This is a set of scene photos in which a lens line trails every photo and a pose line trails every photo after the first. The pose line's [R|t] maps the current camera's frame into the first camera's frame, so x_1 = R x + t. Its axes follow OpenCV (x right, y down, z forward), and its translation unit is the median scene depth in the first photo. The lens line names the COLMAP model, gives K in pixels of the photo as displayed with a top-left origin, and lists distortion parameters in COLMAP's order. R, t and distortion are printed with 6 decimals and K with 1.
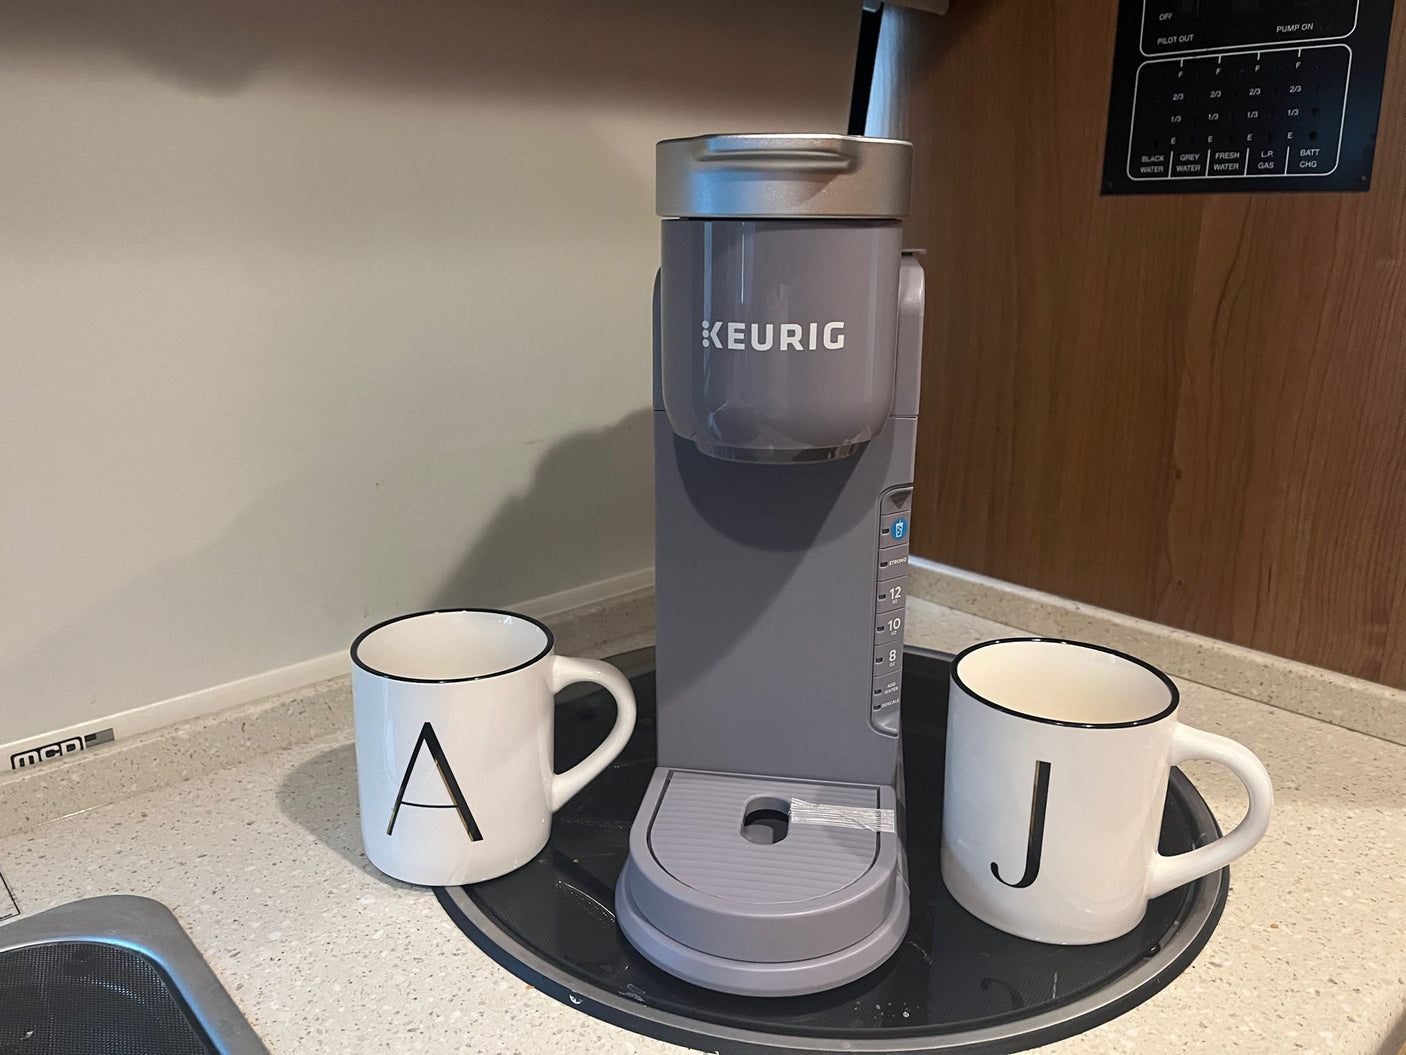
lens RADIAL K [[1068.4, 0, 694.0], [0, 1068.4, 528.7], [0, 0, 1]] dist [0.083279, -0.151814]
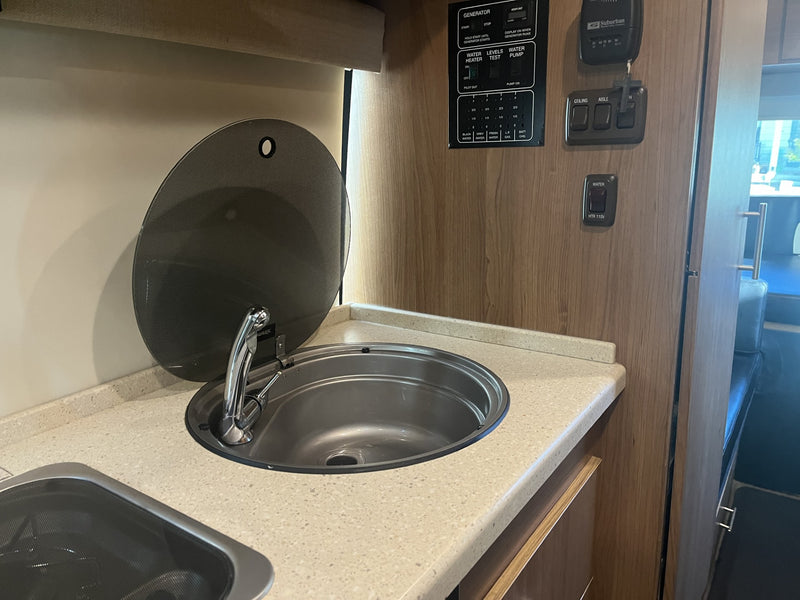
lens RADIAL K [[607.9, 0, 394.9], [0, 607.9, 300.7], [0, 0, 1]] dist [0.083279, -0.151814]
pose [[0.973865, -0.073052, 0.215059, -0.068249], [0.081316, 0.996242, -0.029820, 0.069277], [-0.212073, 0.046528, 0.976146, -0.330549]]
